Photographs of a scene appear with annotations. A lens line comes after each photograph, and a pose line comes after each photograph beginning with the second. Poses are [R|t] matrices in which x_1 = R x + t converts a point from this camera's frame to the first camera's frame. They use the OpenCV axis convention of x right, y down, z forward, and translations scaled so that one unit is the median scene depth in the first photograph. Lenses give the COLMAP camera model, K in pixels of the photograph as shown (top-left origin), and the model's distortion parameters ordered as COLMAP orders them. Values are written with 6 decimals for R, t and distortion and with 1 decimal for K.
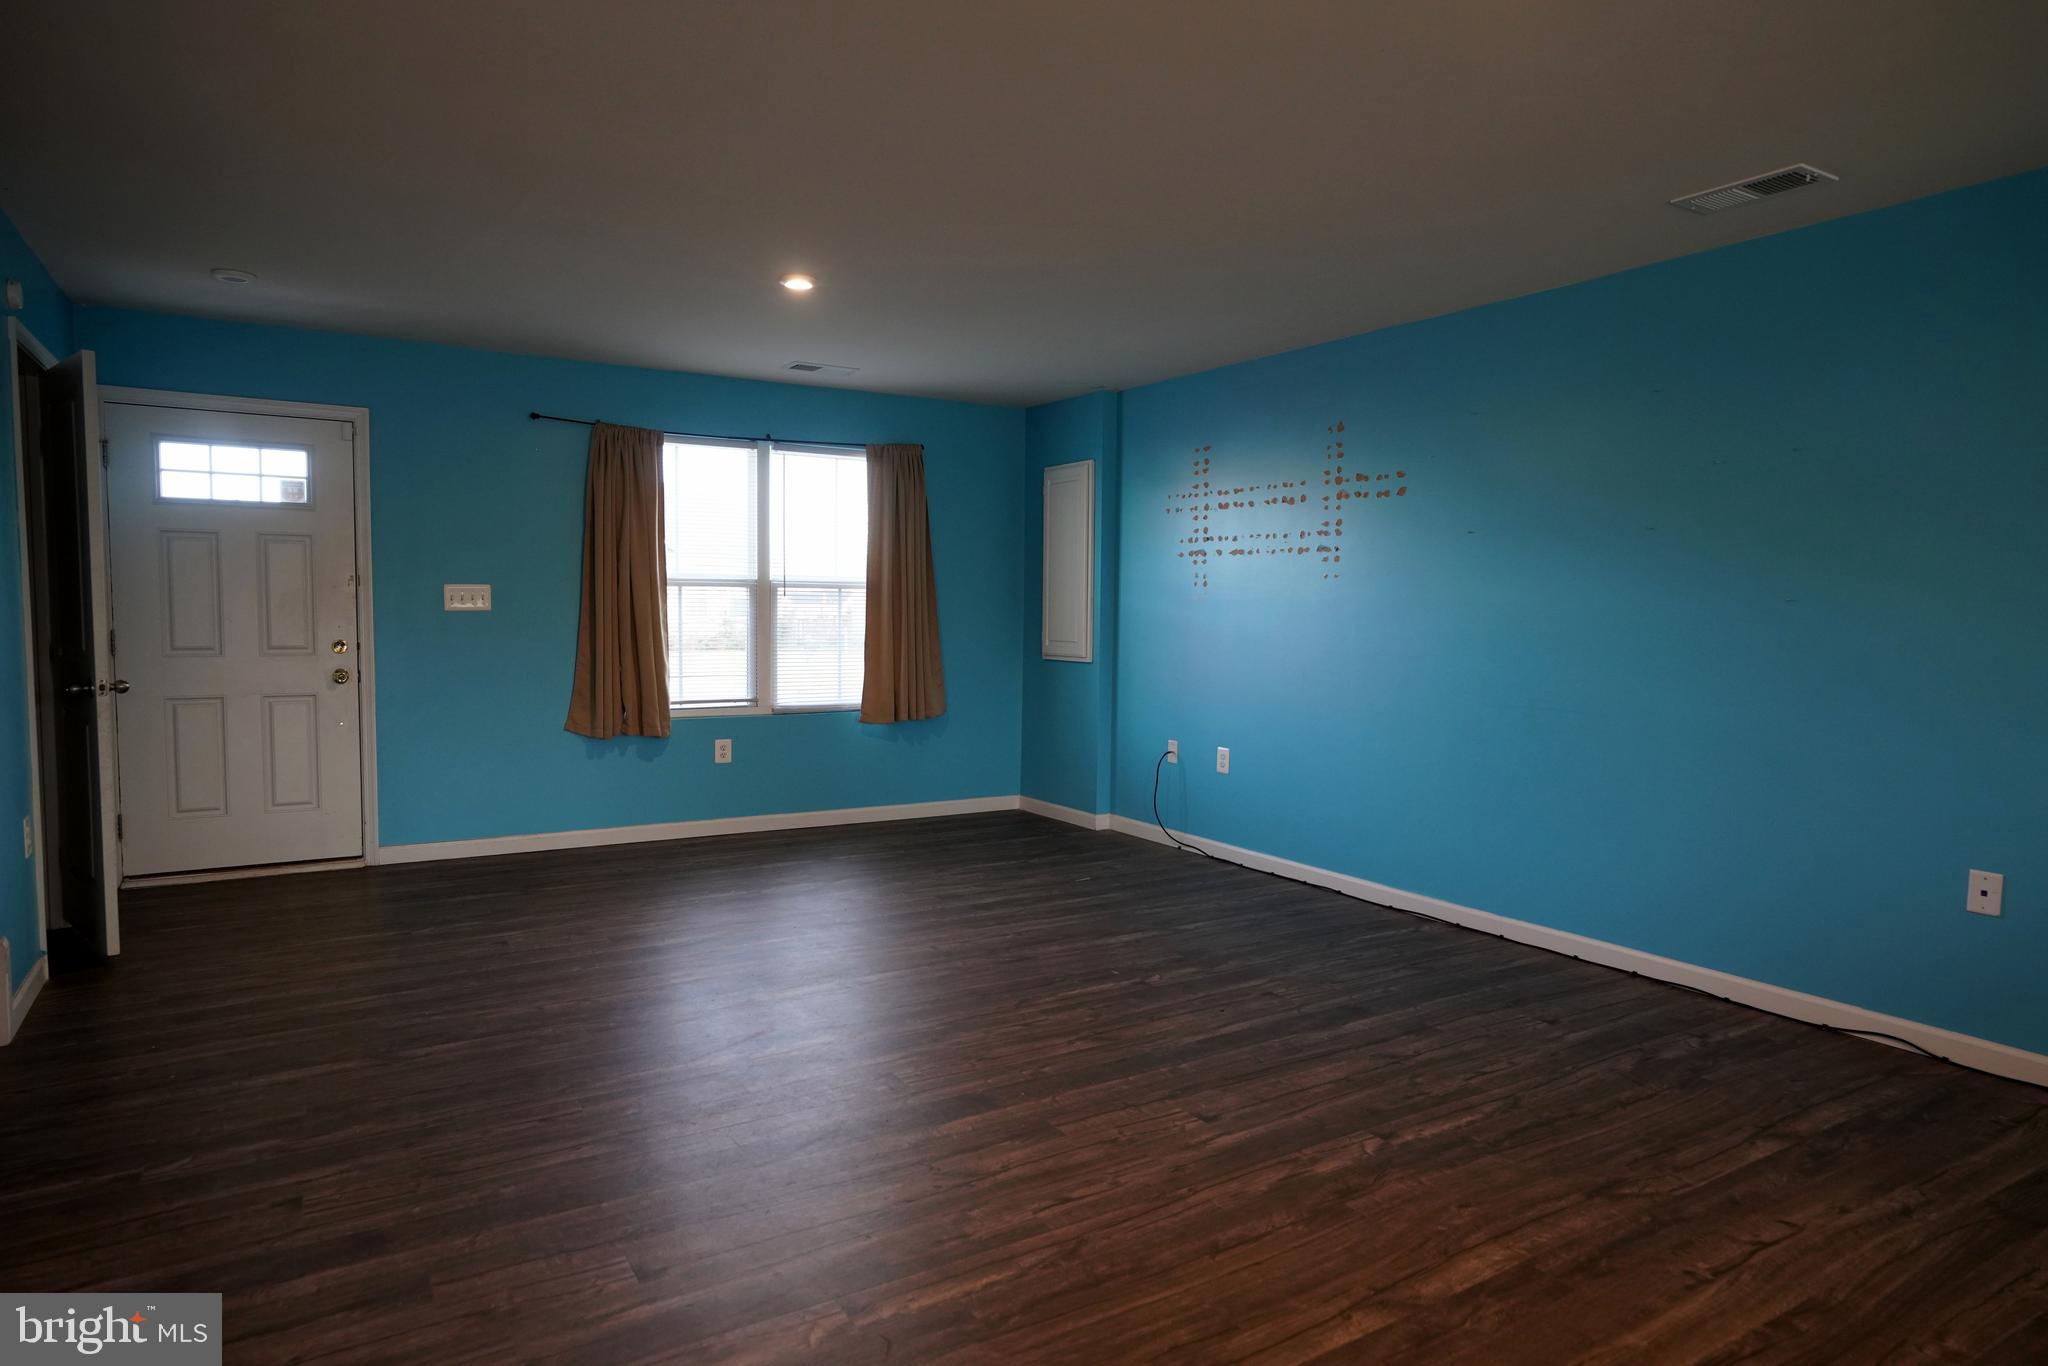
lens RADIAL K [[1216.4, 0, 945.6], [0, 1216.4, 681.7], [0, 0, 1]] dist [-0.016163, 0.003893]
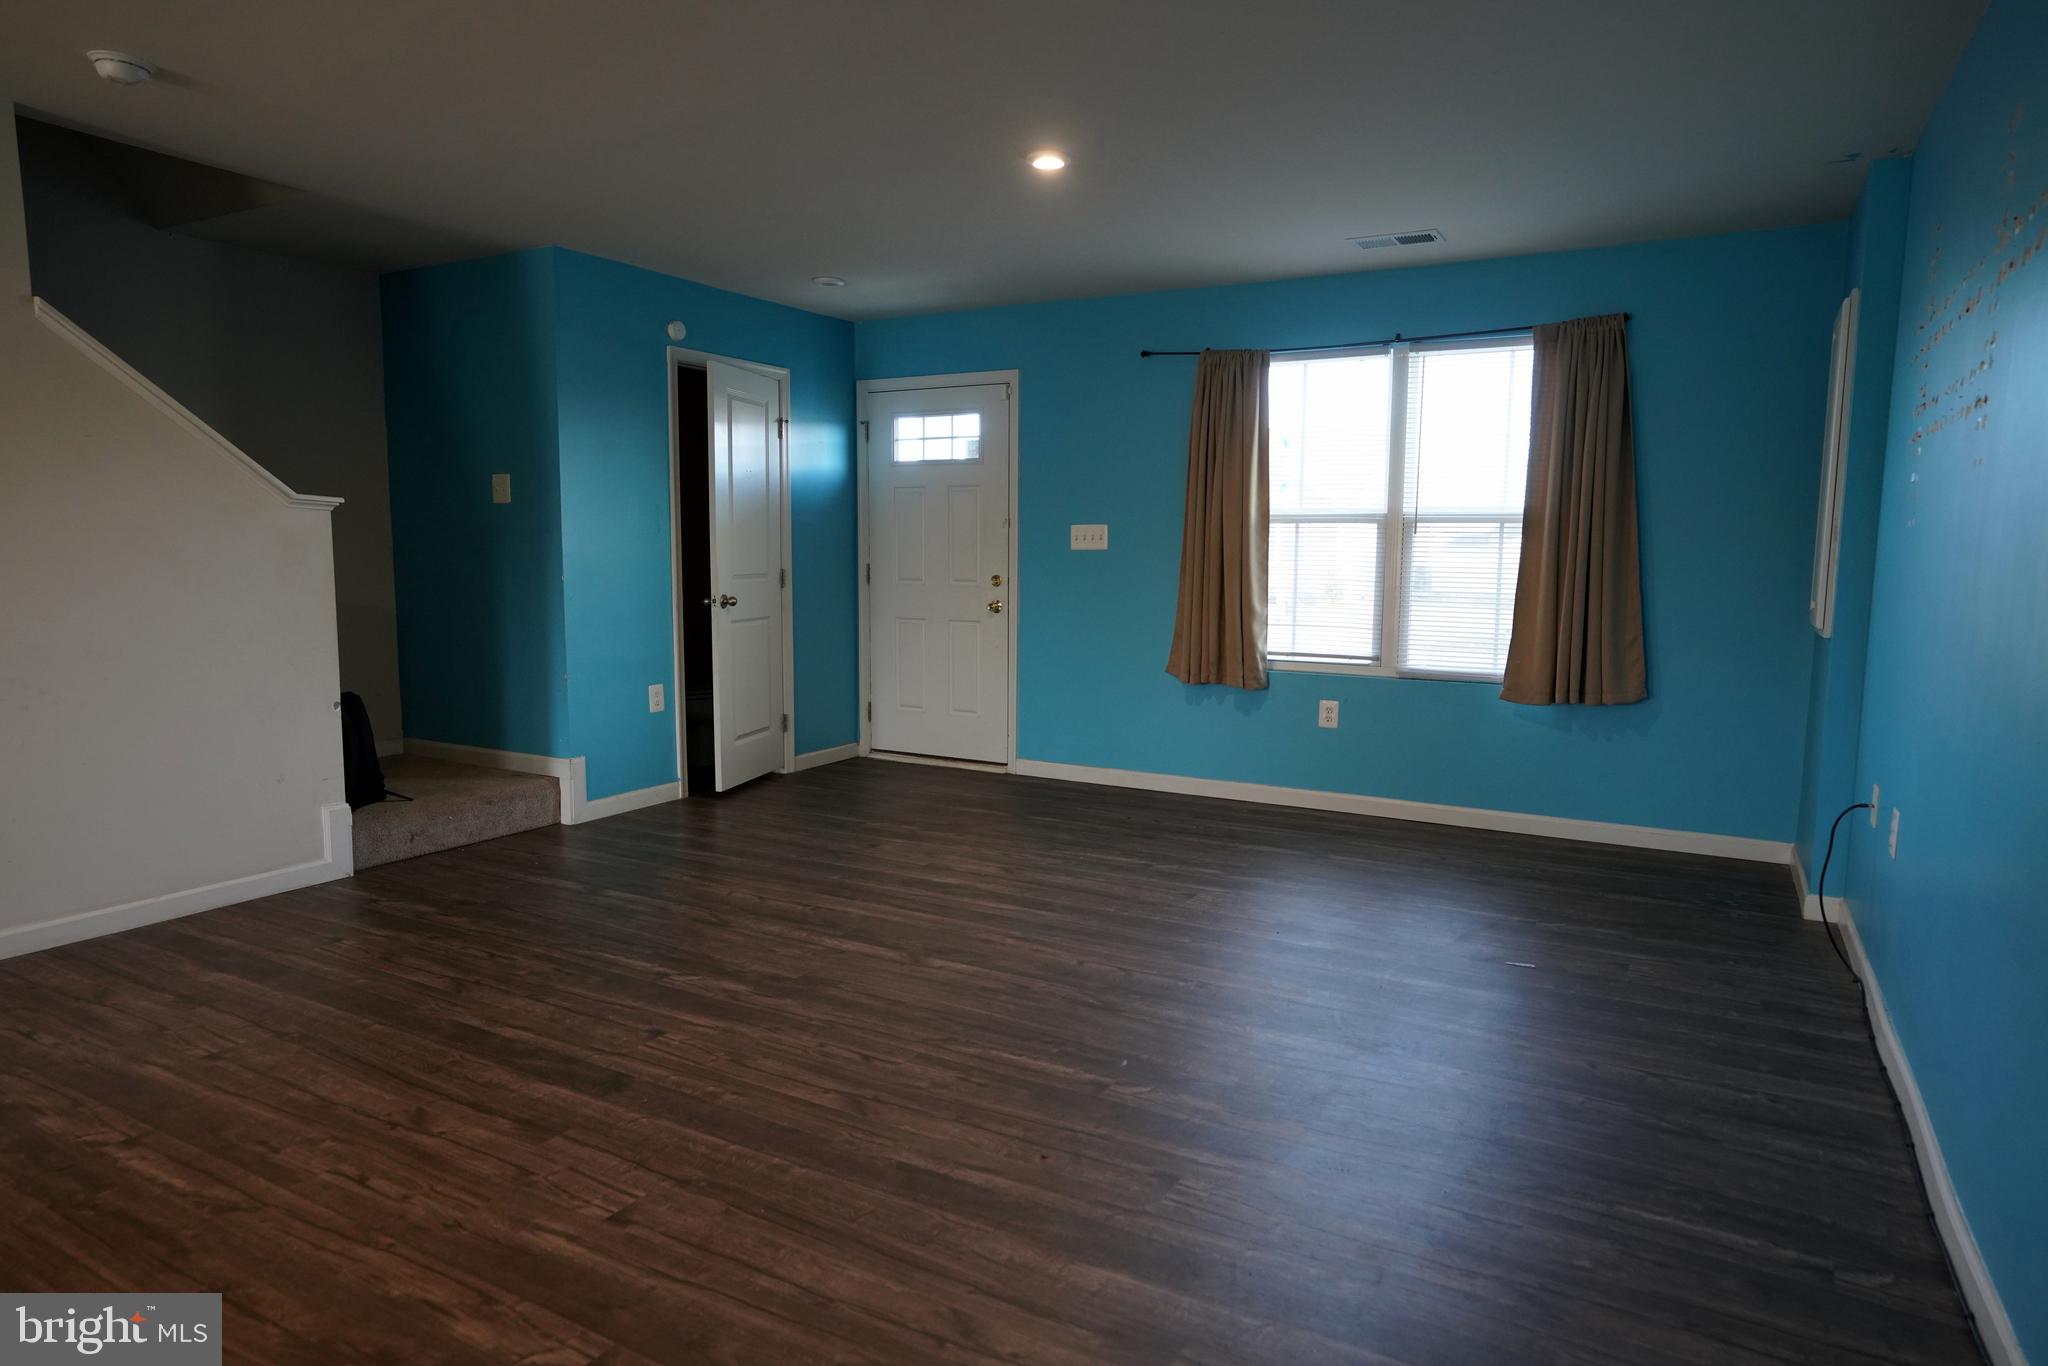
lens RADIAL K [[1216.4, 0, 1017.8], [0, 1216.4, 686.2], [0, 0, 1]] dist [-0.016163, 0.003893]
pose [[0.506675, 0.086086, -0.857828, 0.457664], [-0.062694, 0.996047, 0.062926, -0.003136], [0.859854, 0.021898, 0.510070, 0.380391]]
